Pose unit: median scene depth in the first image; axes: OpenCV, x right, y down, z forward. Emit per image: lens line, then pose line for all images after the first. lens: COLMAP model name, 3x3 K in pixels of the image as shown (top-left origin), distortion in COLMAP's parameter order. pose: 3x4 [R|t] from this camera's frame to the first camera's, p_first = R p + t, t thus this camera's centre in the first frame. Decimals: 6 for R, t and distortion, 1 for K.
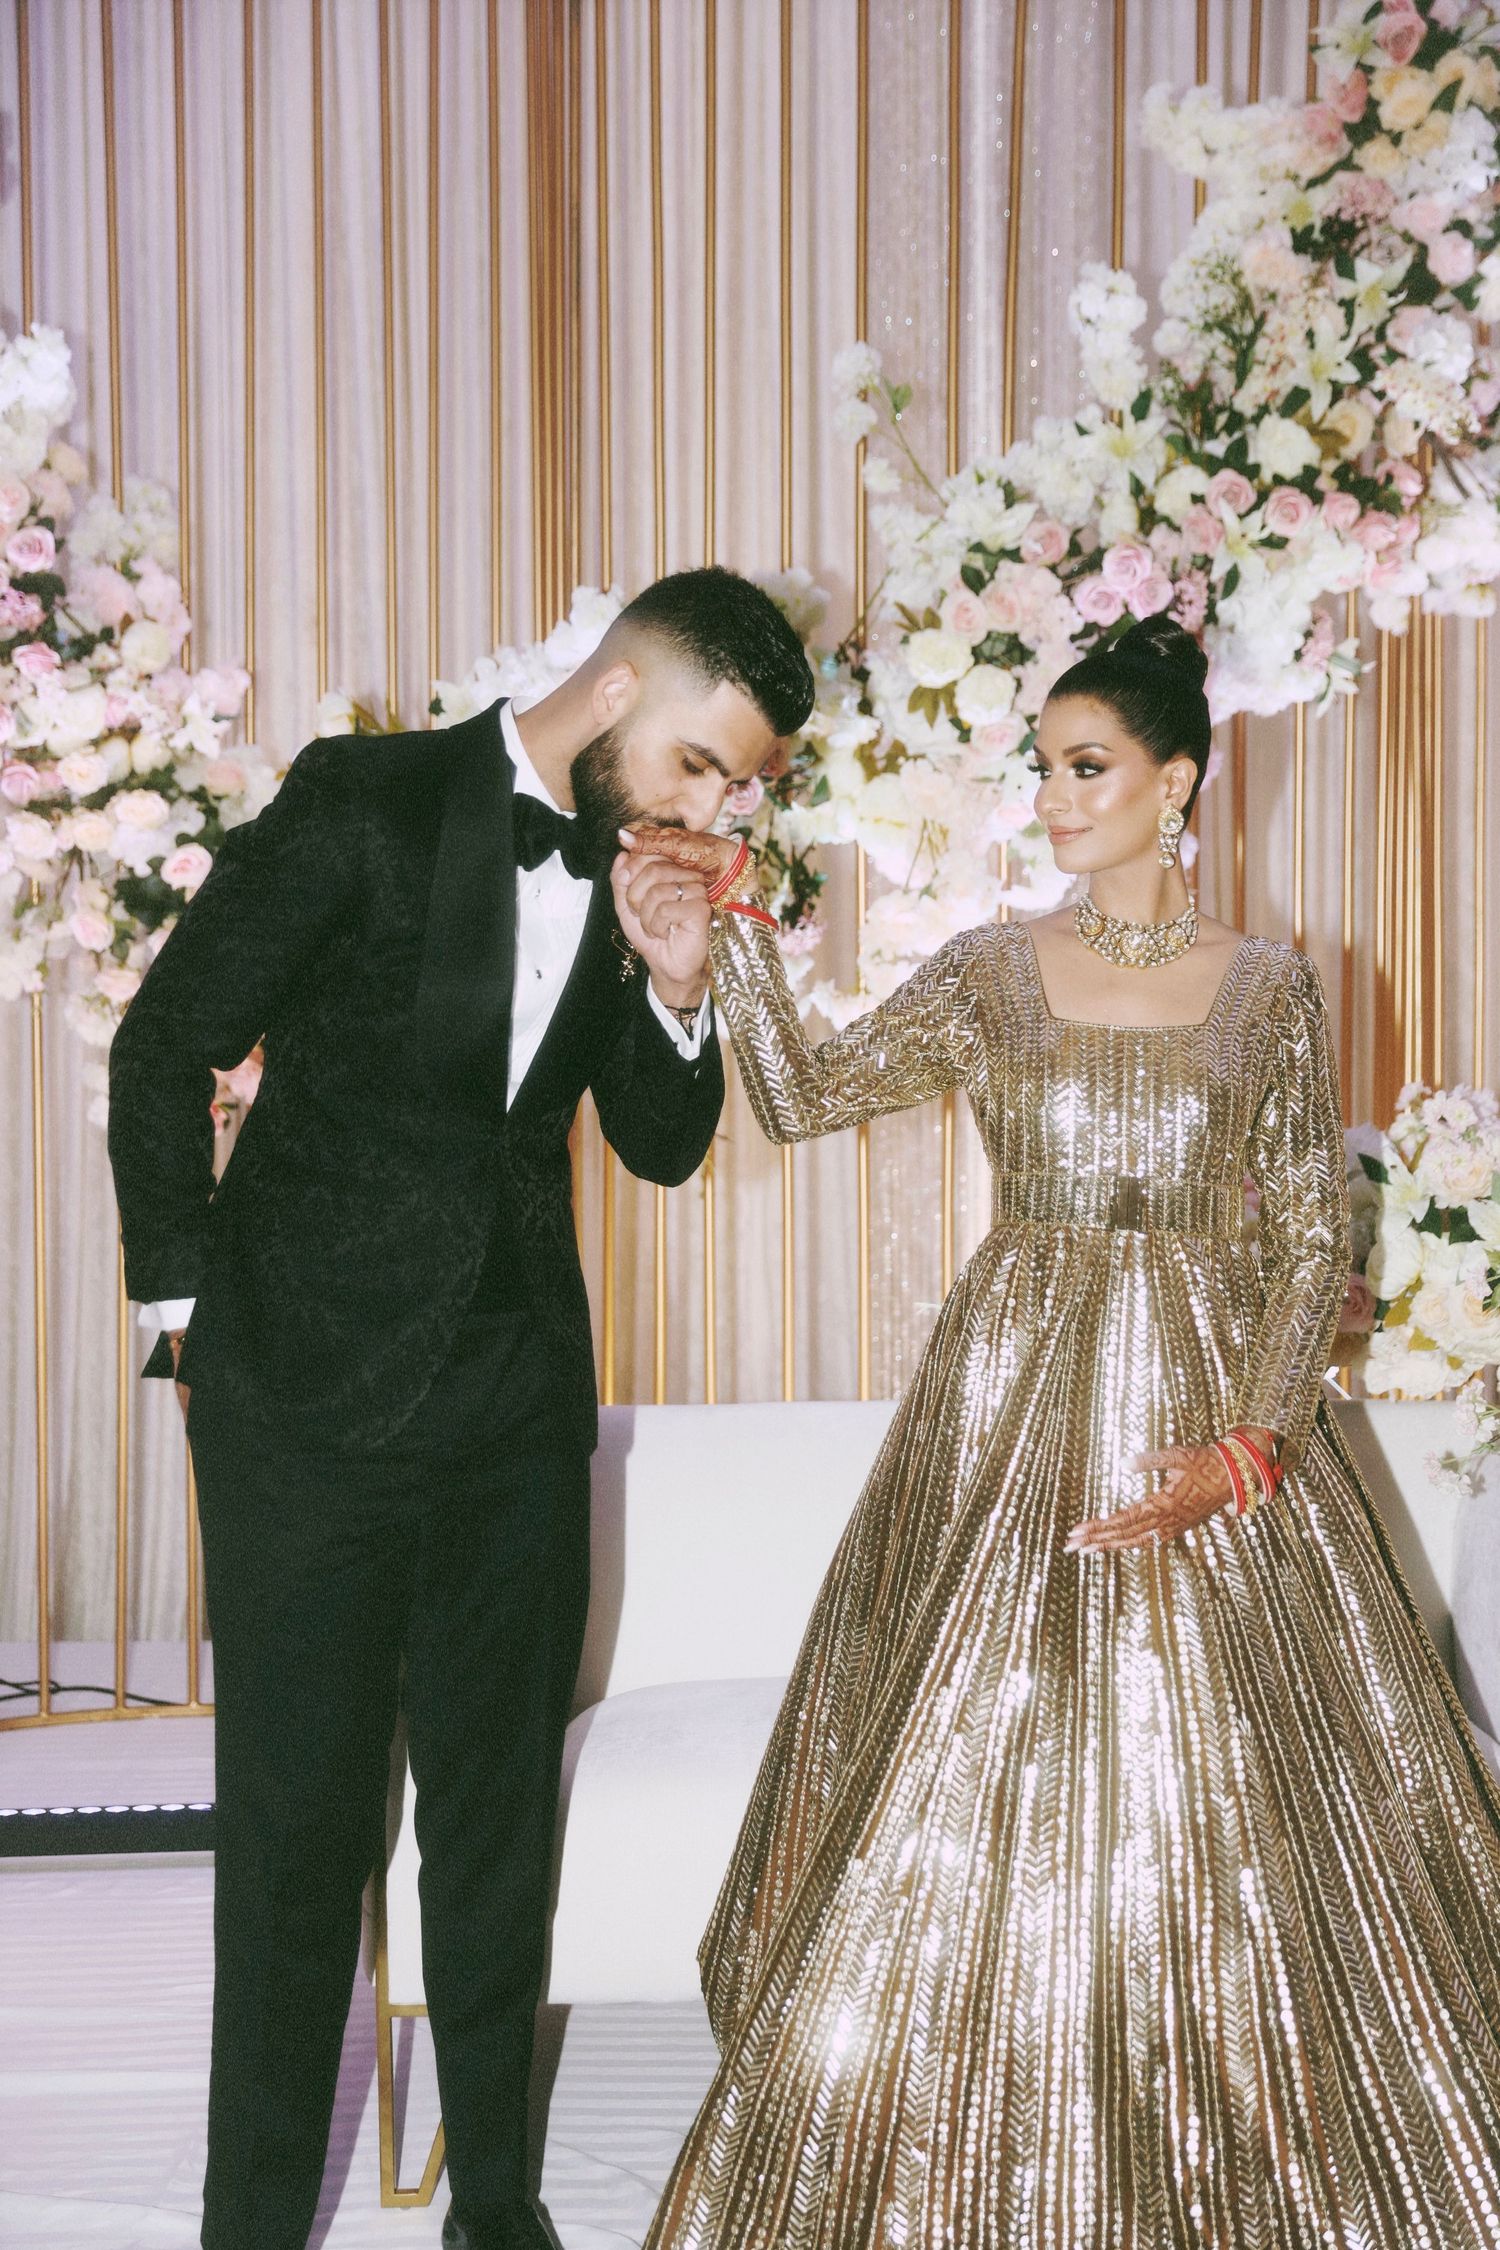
lens RADIAL K [[2727.5, 0, 761.8], [0, 2727.5, 1116.2], [0, 0, 1]] dist [0.046927, 0.000000]
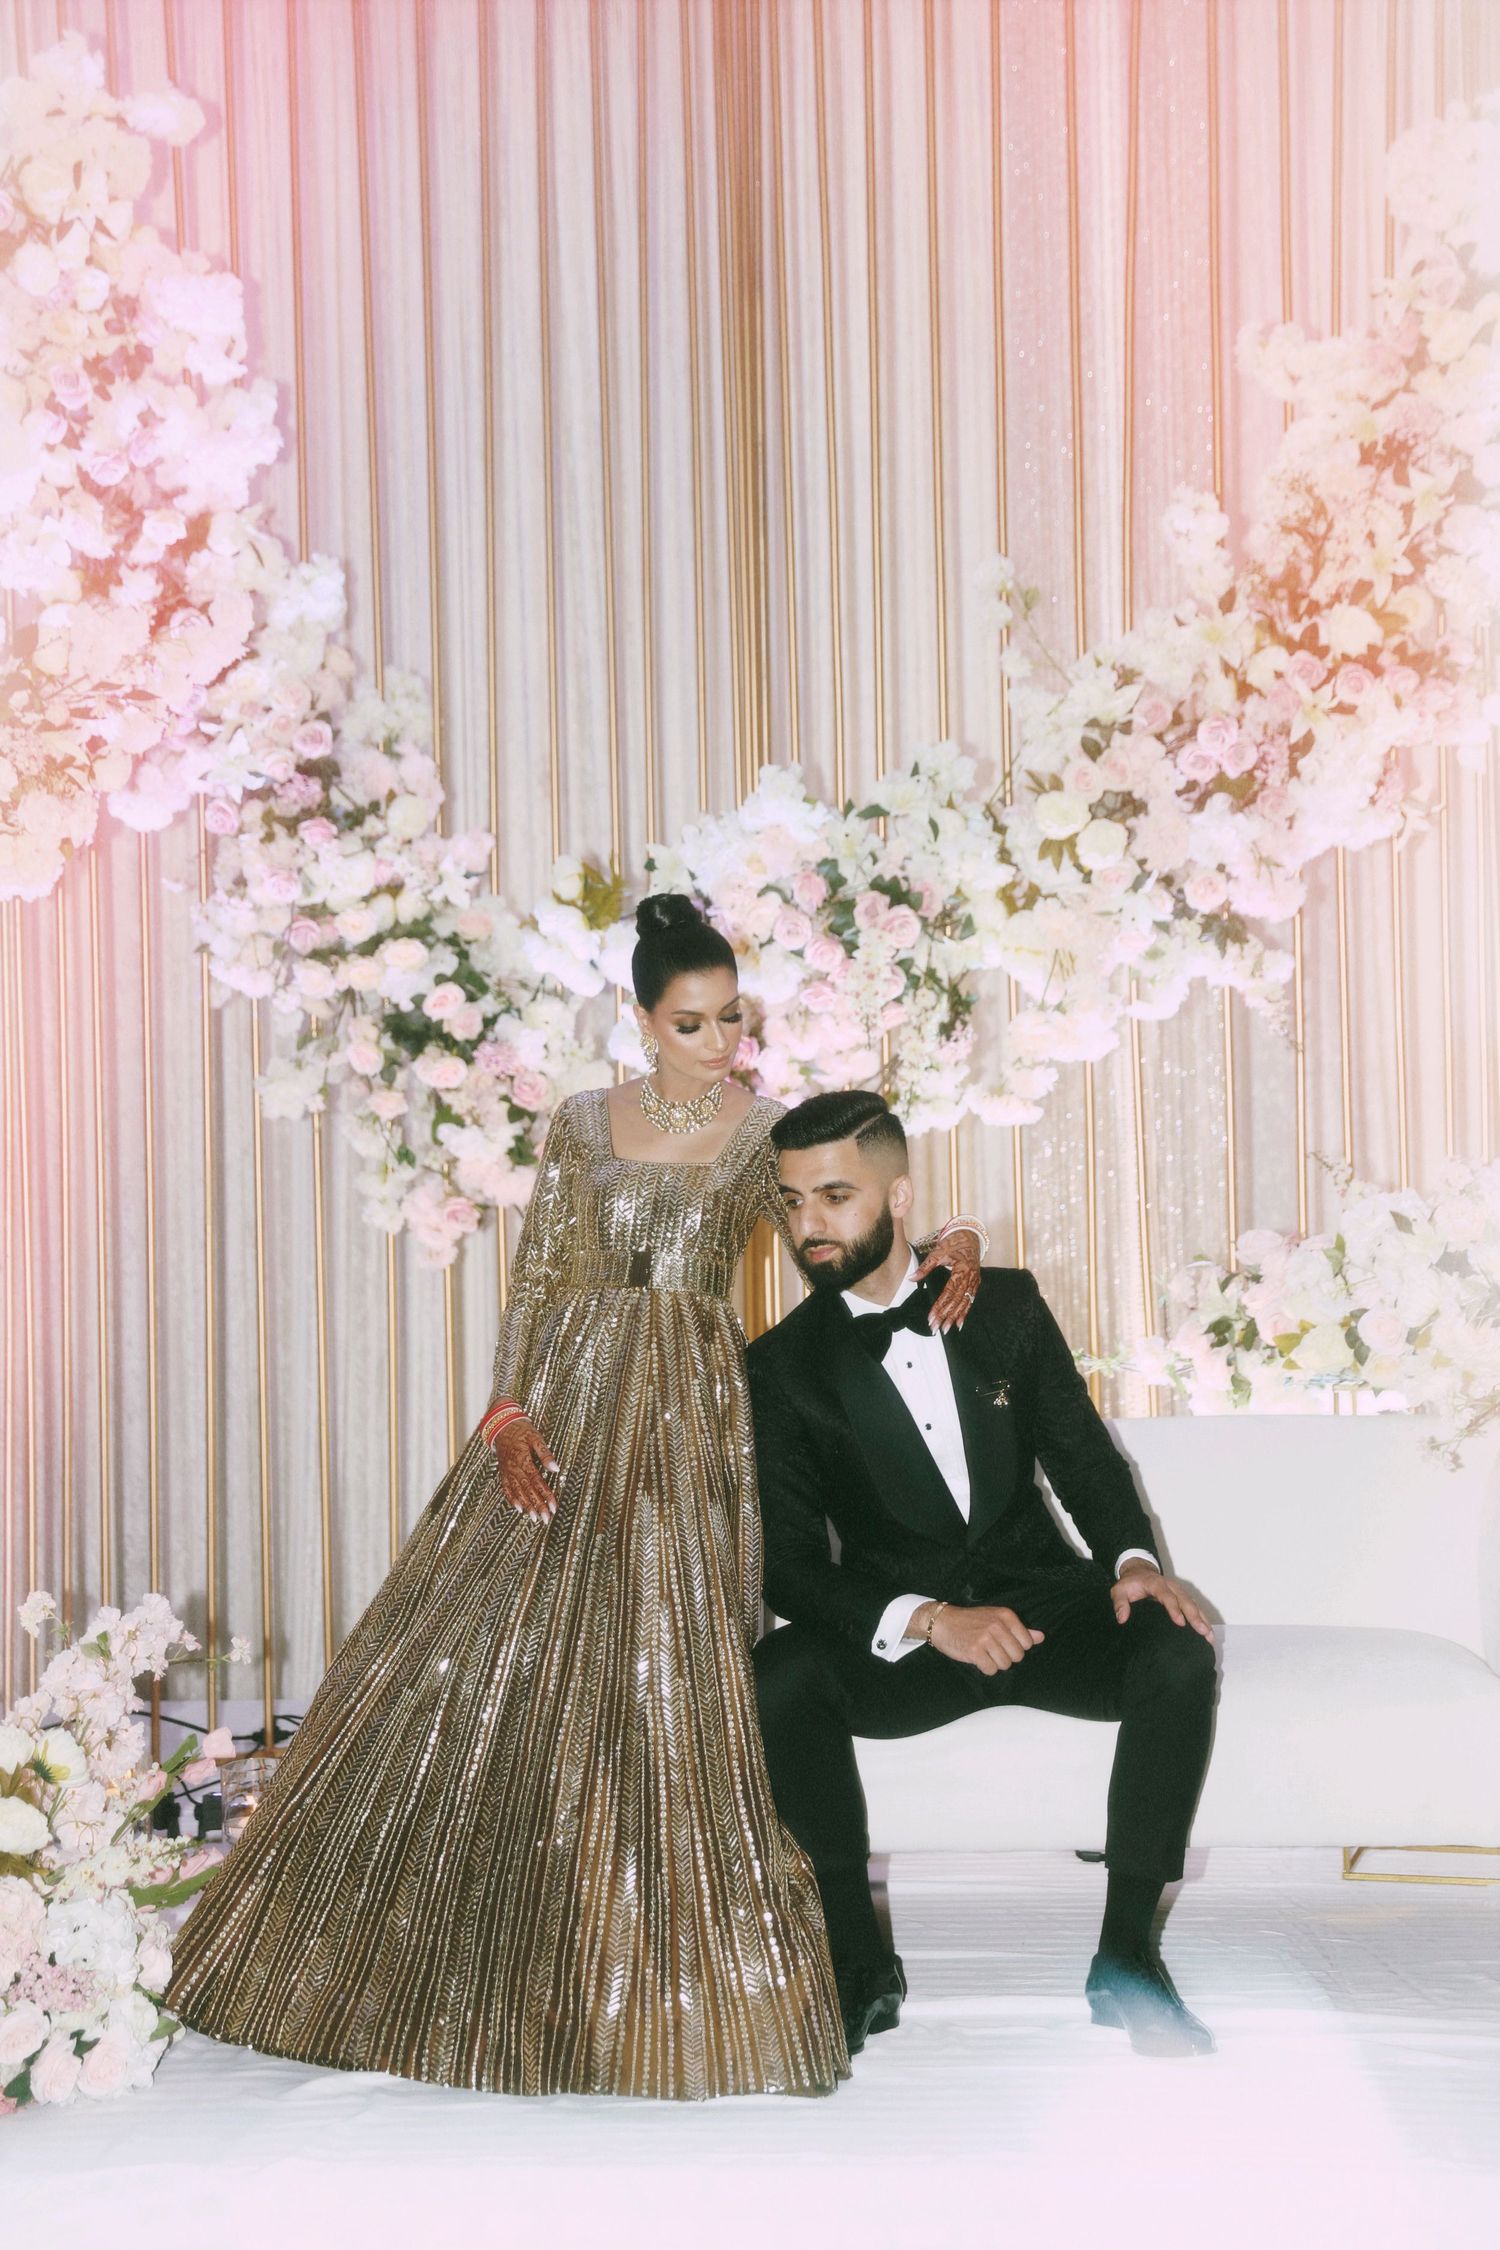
lens RADIAL K [[3785.8, 0, 748.4], [0, 3785.8, 1125.5], [0, 0, 1]] dist [-0.005692, 0.000000]
pose [[0.994220, -0.022595, -0.104960, 0.096063], [0.017496, 0.998633, -0.049246, 0.047445], [0.105929, 0.047125, 0.993256, -0.645261]]
